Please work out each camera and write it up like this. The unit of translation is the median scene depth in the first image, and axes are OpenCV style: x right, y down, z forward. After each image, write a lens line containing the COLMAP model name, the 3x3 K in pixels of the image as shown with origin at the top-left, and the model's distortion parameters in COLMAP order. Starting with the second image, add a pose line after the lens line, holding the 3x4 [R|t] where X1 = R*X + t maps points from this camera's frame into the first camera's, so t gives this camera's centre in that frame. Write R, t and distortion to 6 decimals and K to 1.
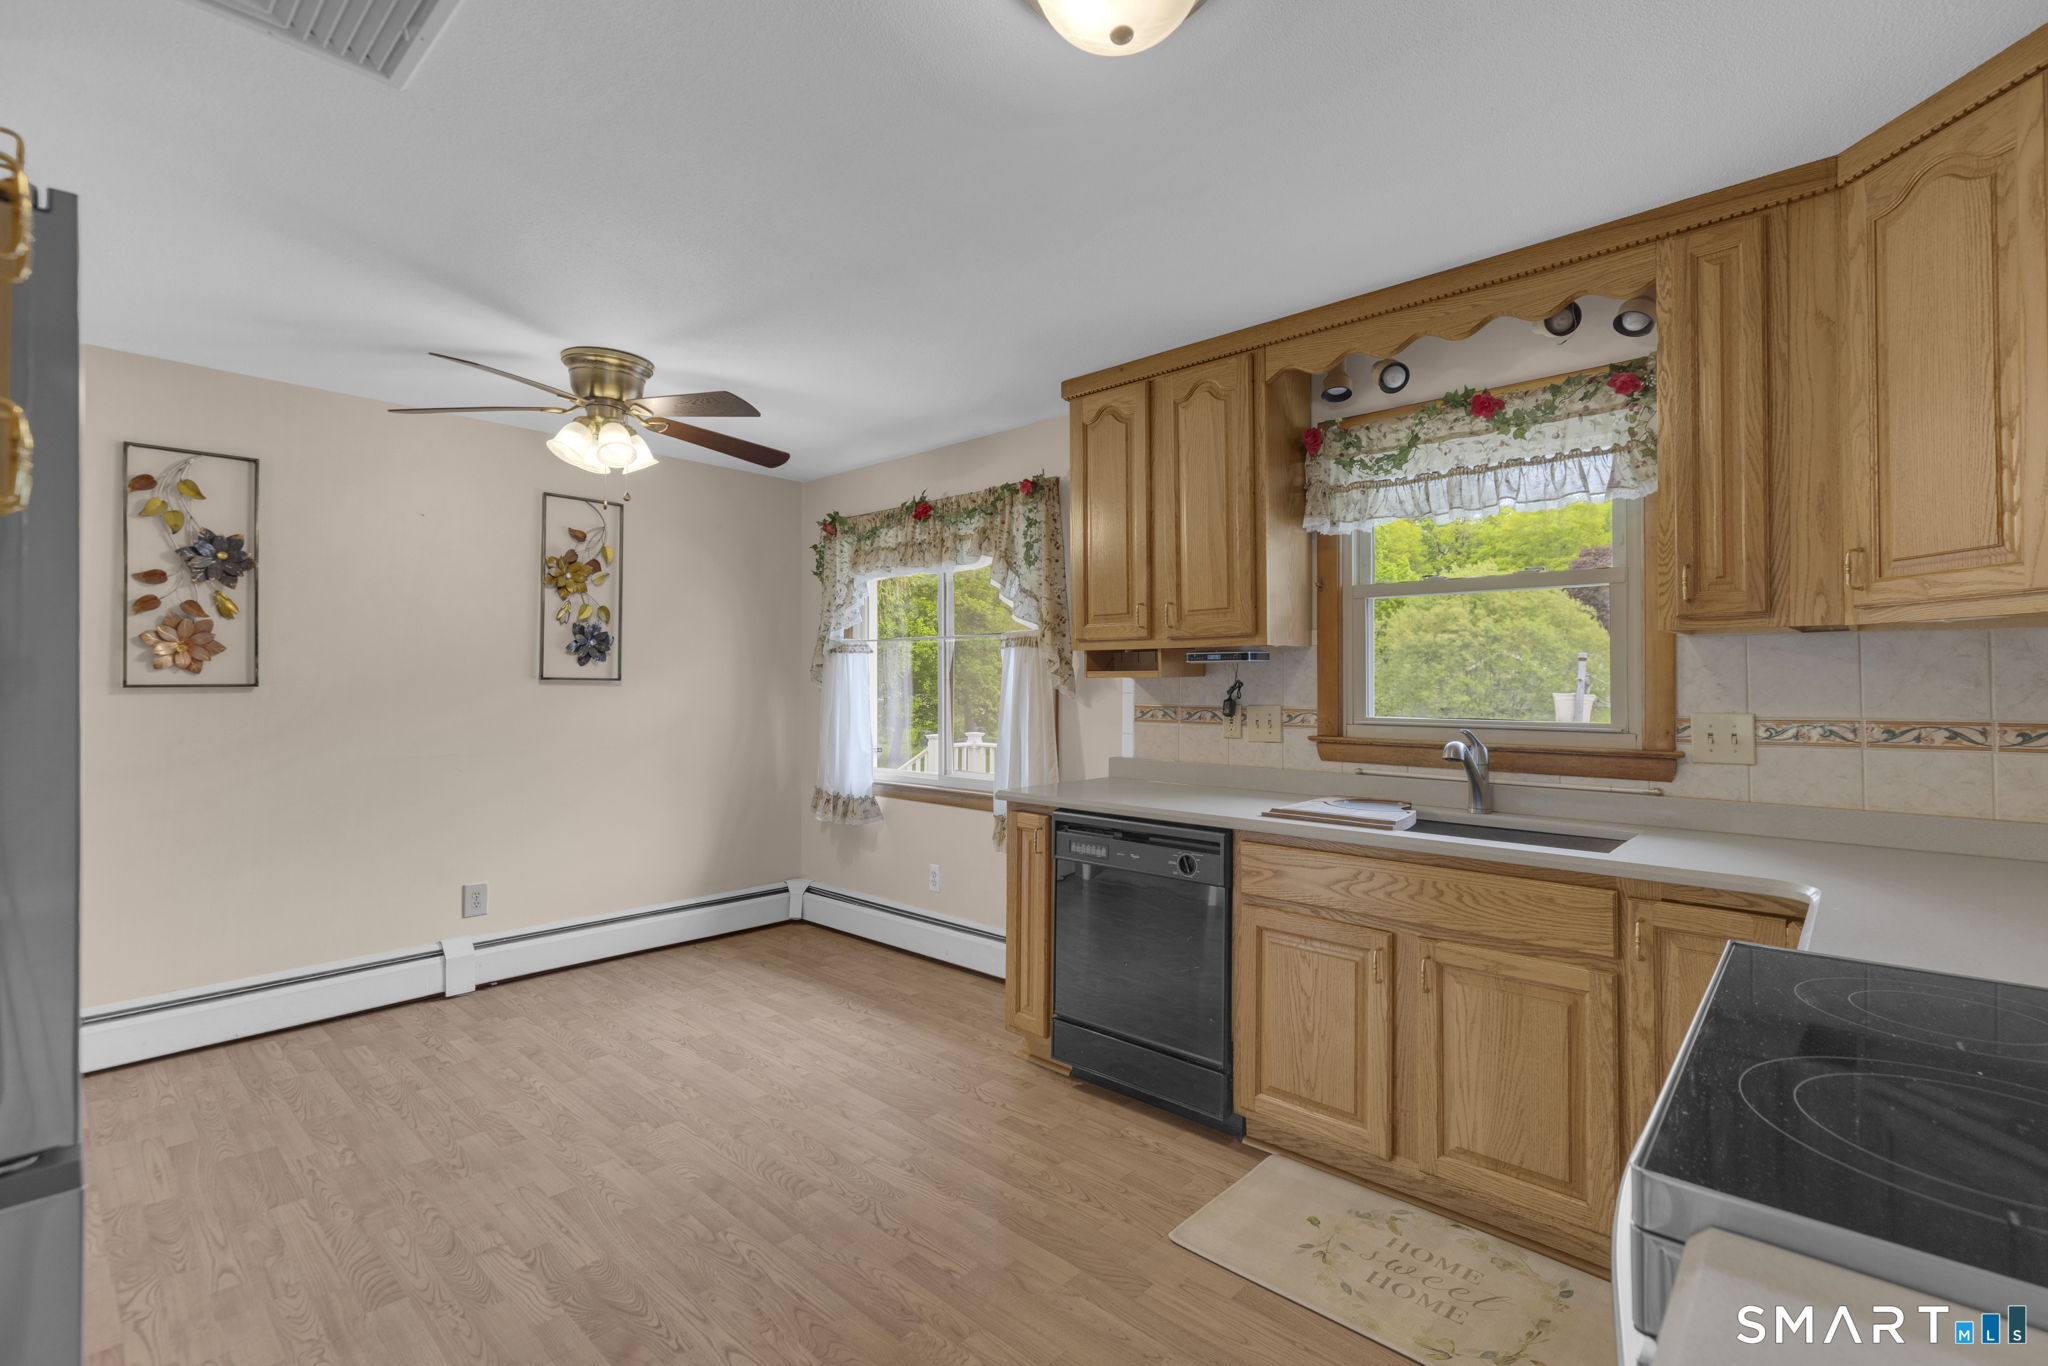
lens RADIAL K [[931.1, 0, 1004.0], [0, 931.1, 676.4], [0, 0, 1]] dist [0.012955, -0.003710]
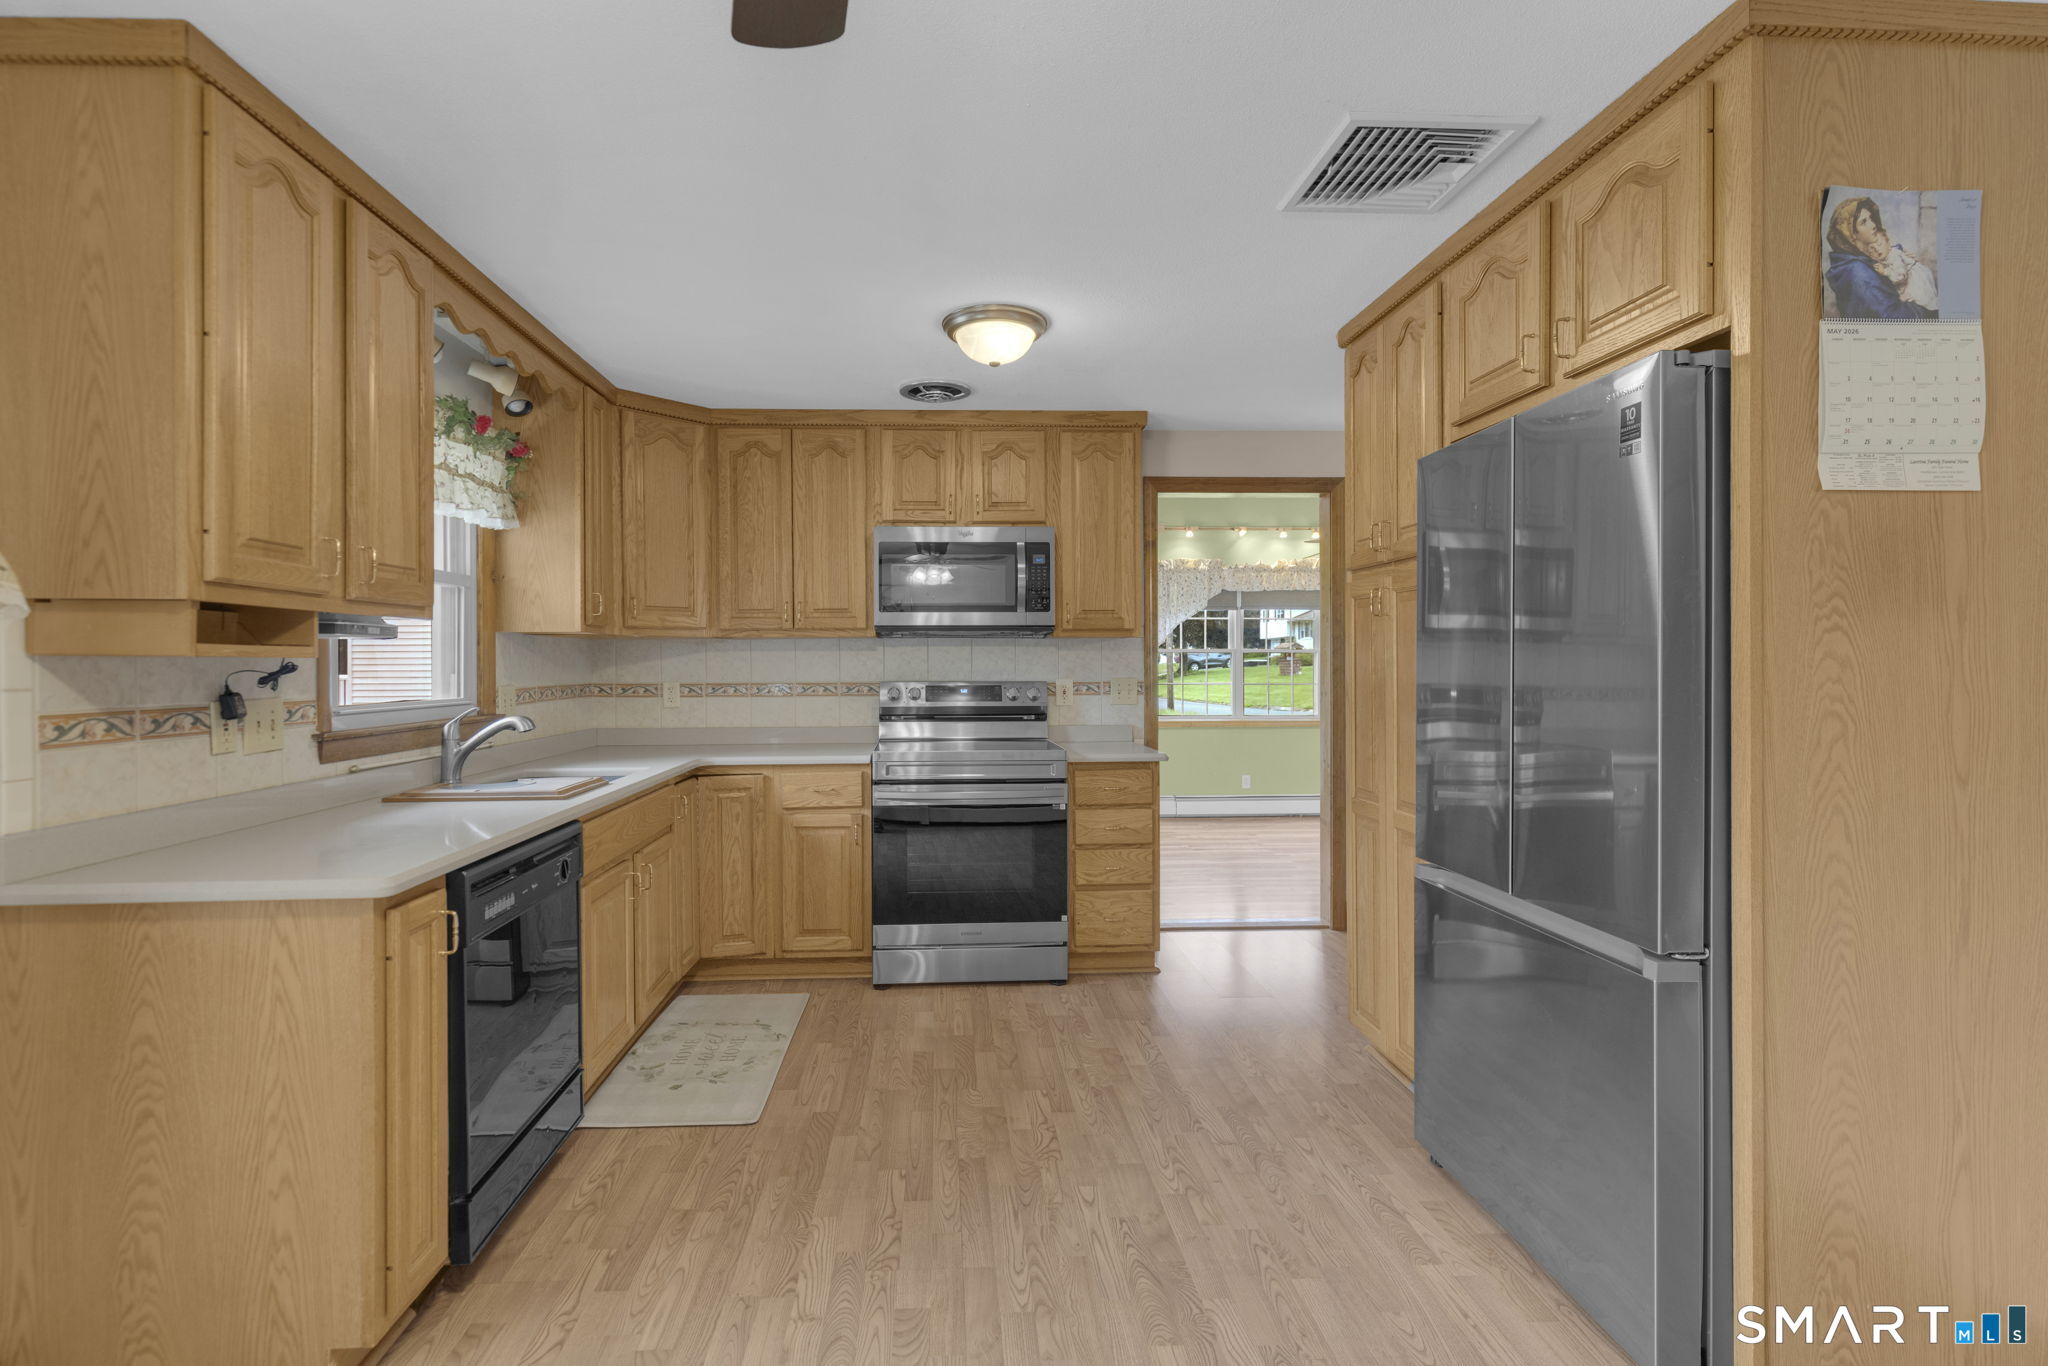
lens RADIAL K [[931.1, 0, 1005.6], [0, 931.1, 671.8], [0, 0, 1]] dist [0.012955, -0.003710]
pose [[-0.742024, -0.004690, 0.670356, -0.779530], [-0.004977, 0.999987, 0.001487, 0.009091], [-0.670354, -0.002233, -0.742038, 1.498603]]
